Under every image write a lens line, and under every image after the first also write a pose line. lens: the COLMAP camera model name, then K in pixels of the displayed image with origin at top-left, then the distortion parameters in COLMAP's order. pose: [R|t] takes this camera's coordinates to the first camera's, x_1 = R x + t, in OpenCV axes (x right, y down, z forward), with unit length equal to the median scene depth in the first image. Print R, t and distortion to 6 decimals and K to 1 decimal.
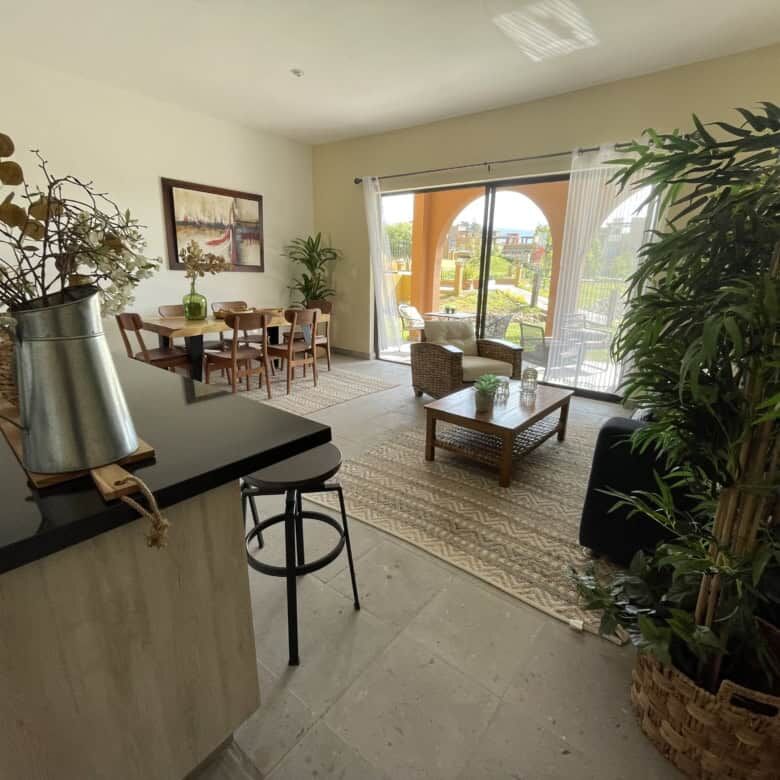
lens RADIAL K [[425.1, 0, 392.8], [0, 425.1, 390.8], [0, 0, 1]] dist [-0.004633, 0.000830]
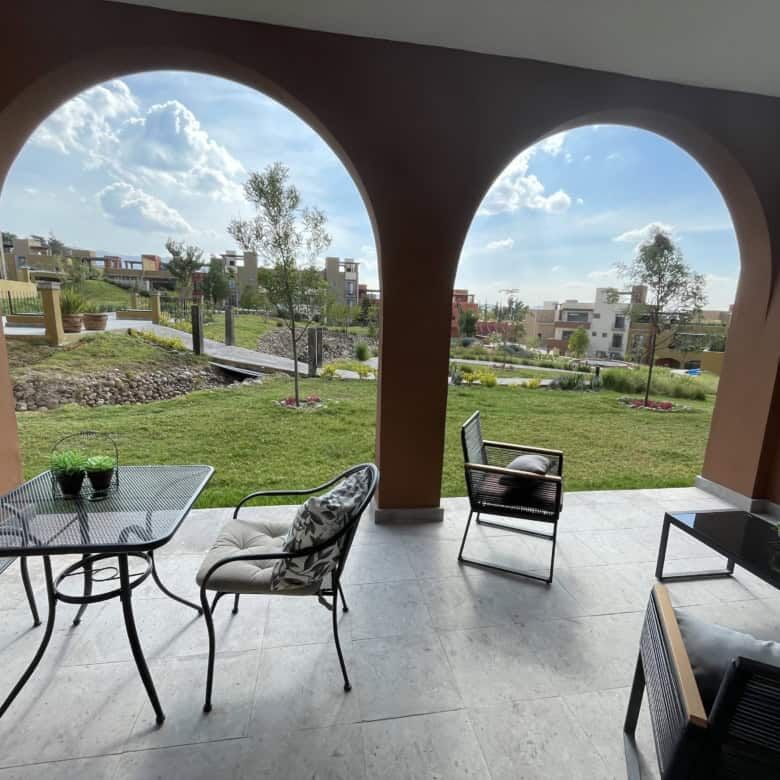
lens RADIAL K [[425.1, 0, 392.8], [0, 425.1, 390.8], [0, 0, 1]] dist [-0.004633, 0.000830]
pose [[0.673645, -0.134728, 0.726671, 0.035757], [0.182200, 0.983170, 0.013379, -0.085136], [-0.716244, 0.123387, 0.686855, 0.293541]]
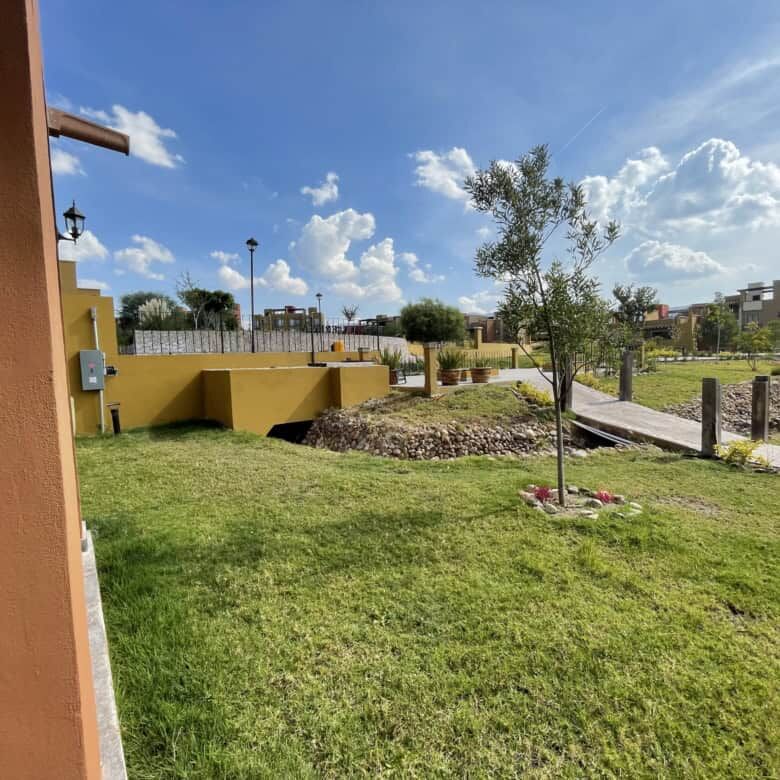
lens RADIAL K [[425.4, 0, 390.0], [0, 425.4, 390.0], [0, 0, 1]] dist [0.004332, 0.001185]
pose [[0.966357, -0.033787, -0.254977, 0.235417], [-0.019581, 0.978794, -0.203911, -0.093964], [0.256460, 0.202043, 0.945202, 0.358070]]
